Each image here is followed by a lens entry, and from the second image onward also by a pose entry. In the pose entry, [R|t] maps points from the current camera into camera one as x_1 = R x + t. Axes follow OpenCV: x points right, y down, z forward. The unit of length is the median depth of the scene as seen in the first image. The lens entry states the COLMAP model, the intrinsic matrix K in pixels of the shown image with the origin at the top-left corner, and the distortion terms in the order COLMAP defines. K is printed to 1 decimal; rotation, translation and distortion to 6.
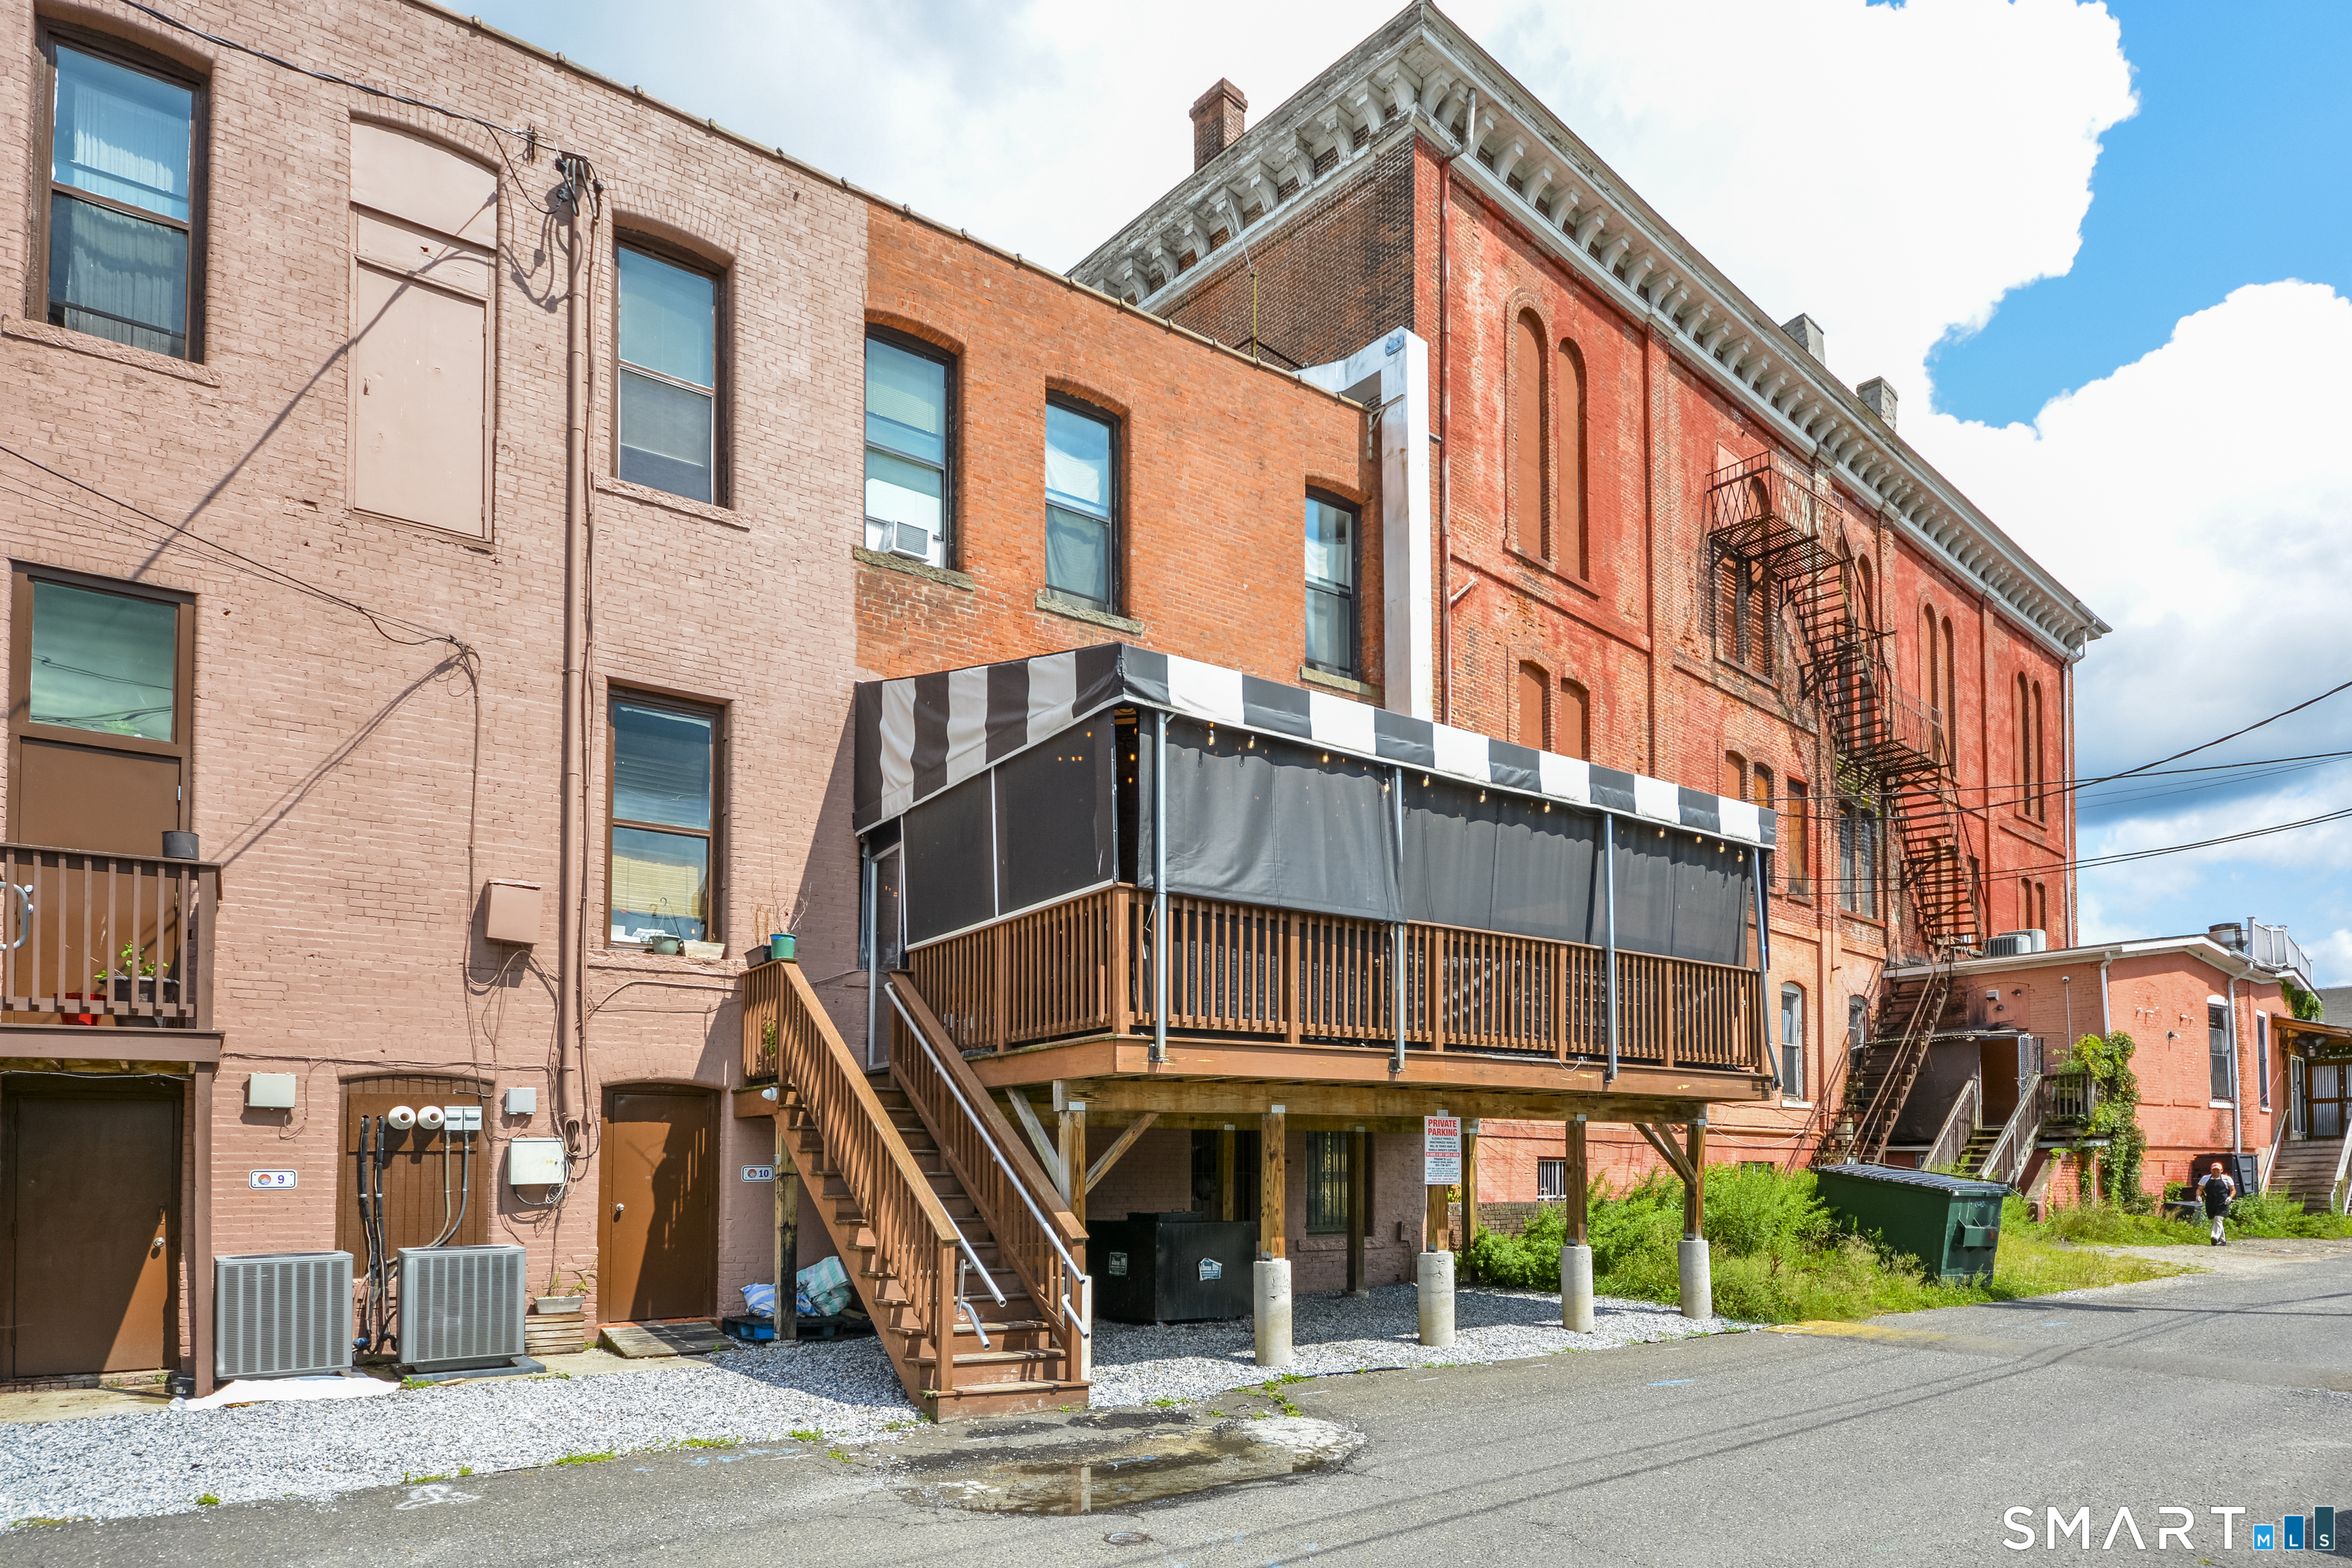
lens RADIAL K [[1401.5, 0, 1173.2], [0, 1401.5, 885.3], [0, 0, 1]] dist [0.000218, 0.000049]
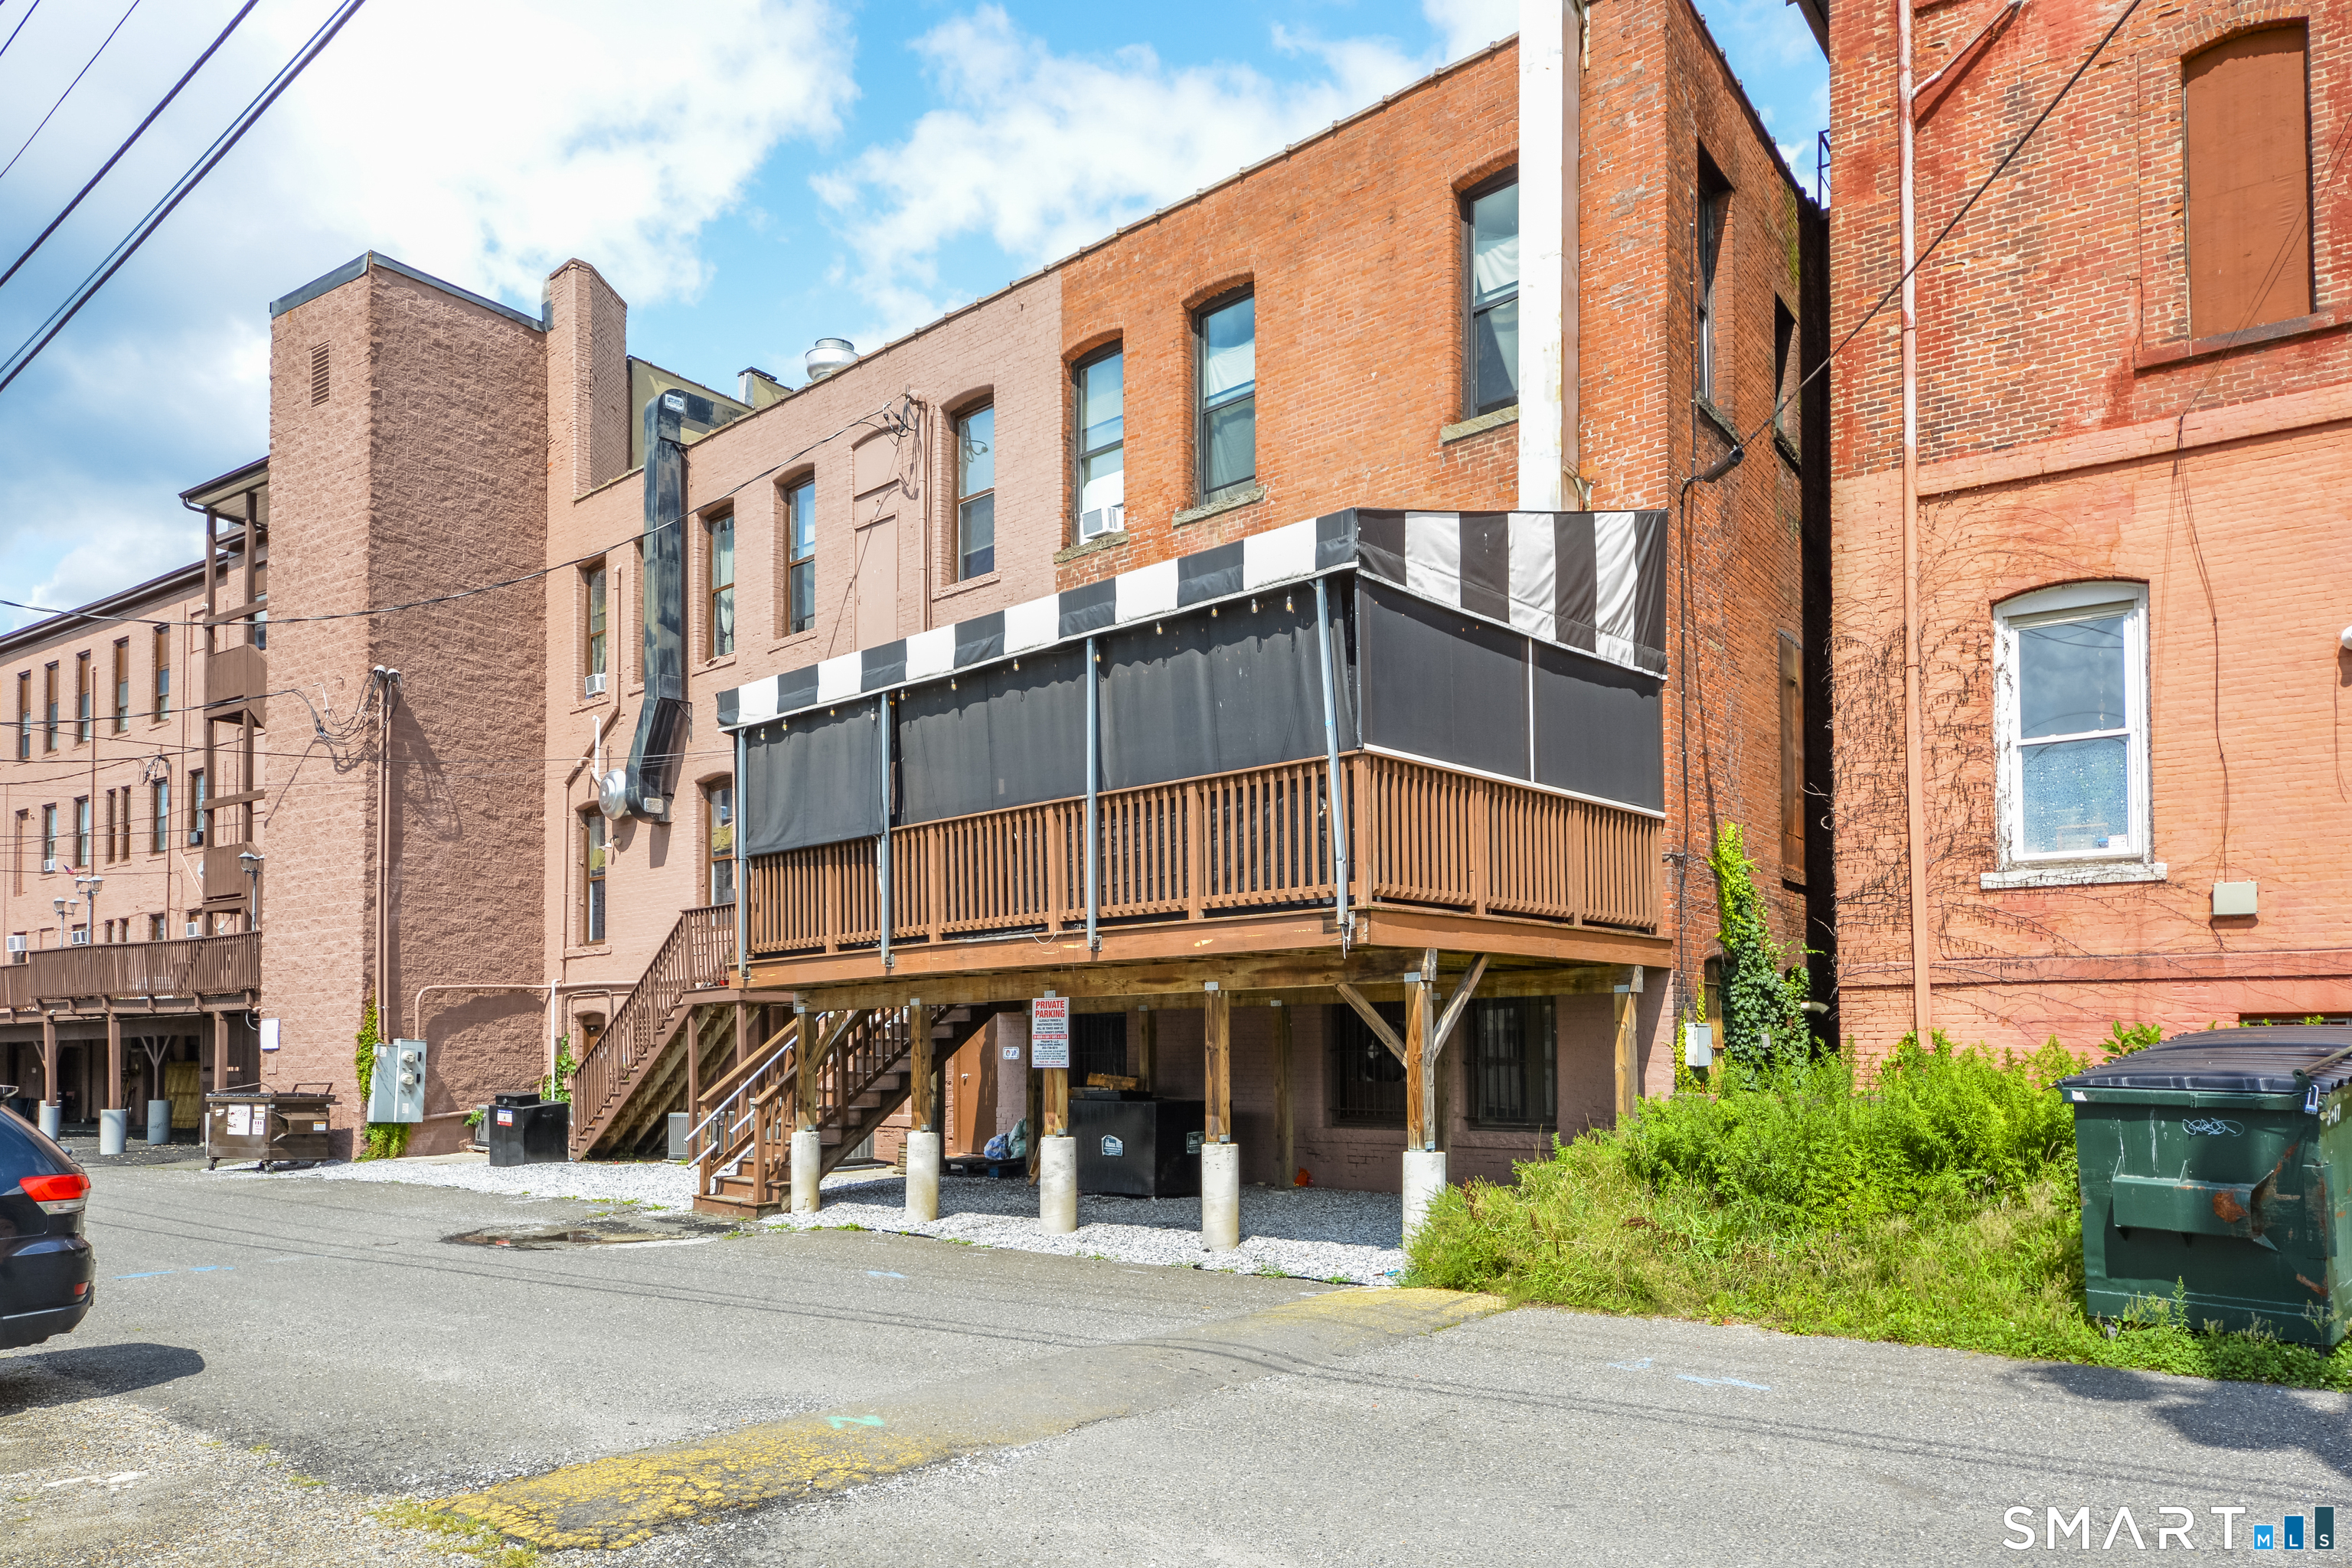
lens RADIAL K [[1609.9, 0, 1195.2], [0, 1609.9, 782.1], [0, 0, 1]] dist [0.038298, -0.003354]
pose [[0.158509, -0.149954, -0.975904, 1.291441], [0.198183, 0.973117, -0.117336, 0.165331], [0.967263, -0.174809, 0.183966, 0.887860]]
